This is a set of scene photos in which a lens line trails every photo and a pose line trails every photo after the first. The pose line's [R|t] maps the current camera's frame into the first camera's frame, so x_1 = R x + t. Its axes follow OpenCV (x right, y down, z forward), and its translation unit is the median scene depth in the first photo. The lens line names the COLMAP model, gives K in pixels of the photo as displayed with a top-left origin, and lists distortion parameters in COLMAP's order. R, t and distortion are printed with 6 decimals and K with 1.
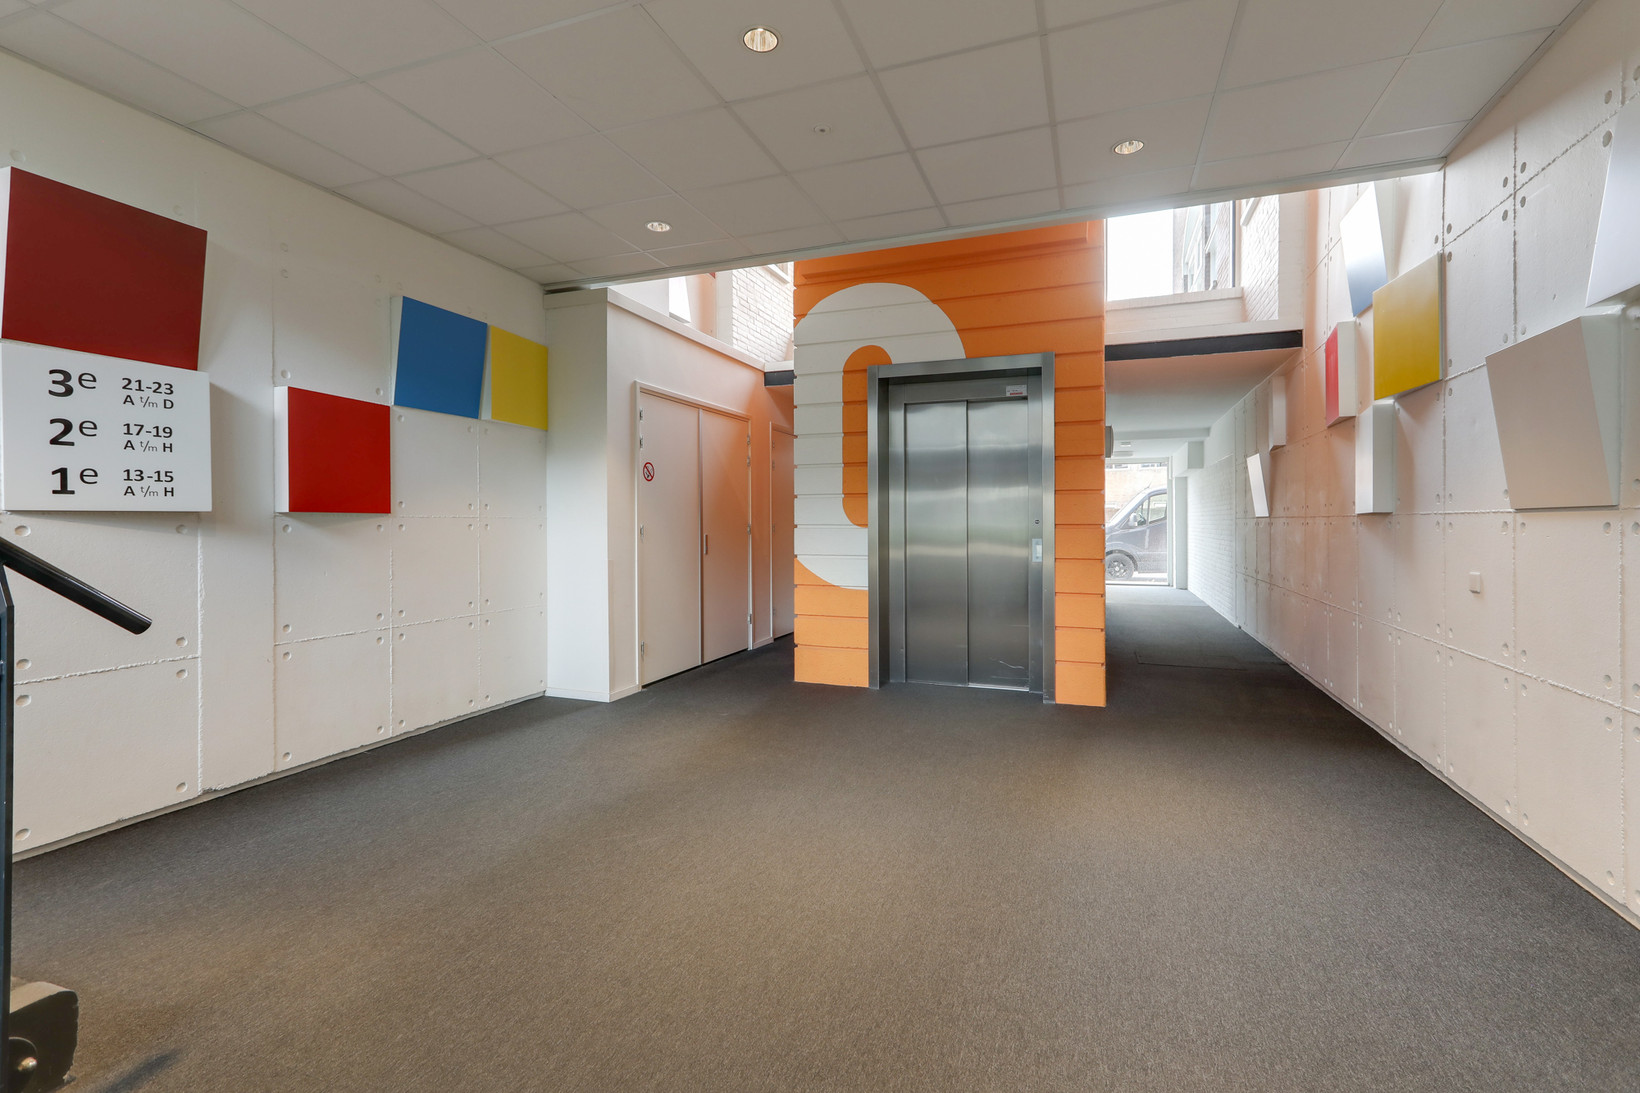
lens RADIAL K [[727.6, 0, 857.0], [0, 727.6, 523.7], [0, 0, 1]] dist [0.001852, 0.000632]
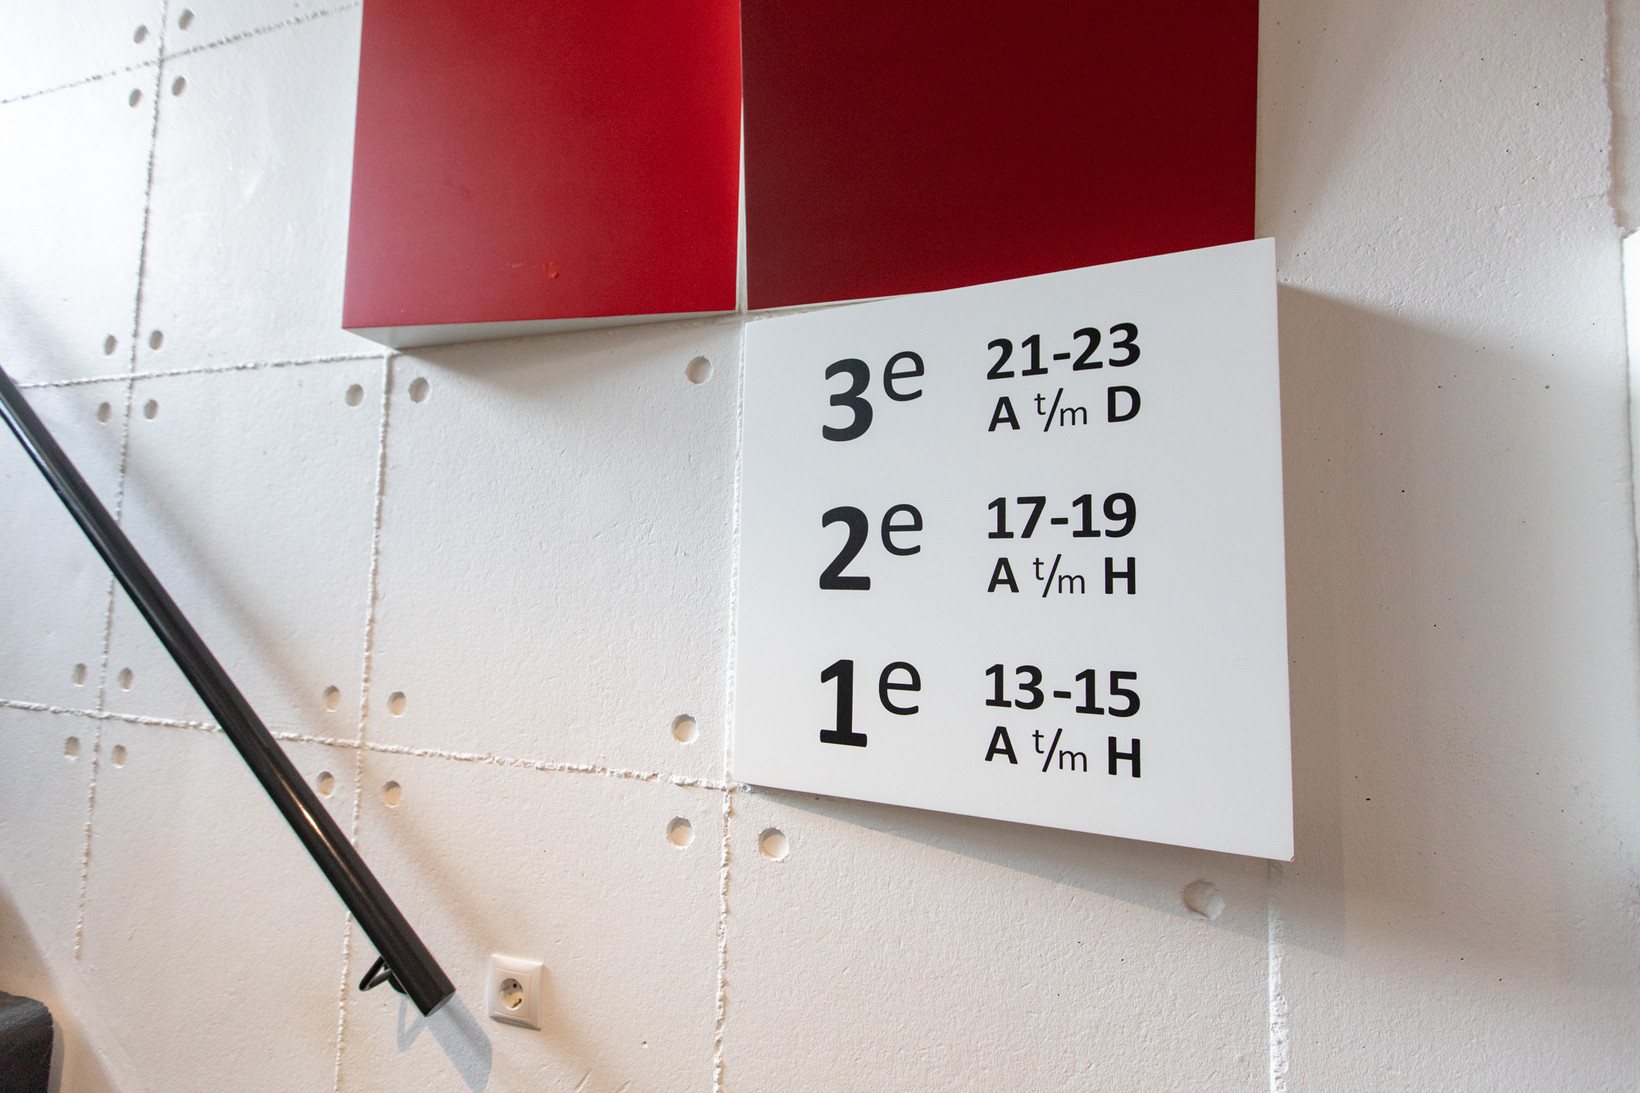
lens RADIAL K [[727.6, 0, 825.7], [0, 727.6, 548.3], [0, 0, 1]] dist [0.001852, 0.000632]
pose [[0.020853, -0.064245, -0.997716, -0.721339], [-0.026587, 0.997545, -0.064789, -0.097994], [0.999429, 0.027877, 0.019094, 0.923175]]
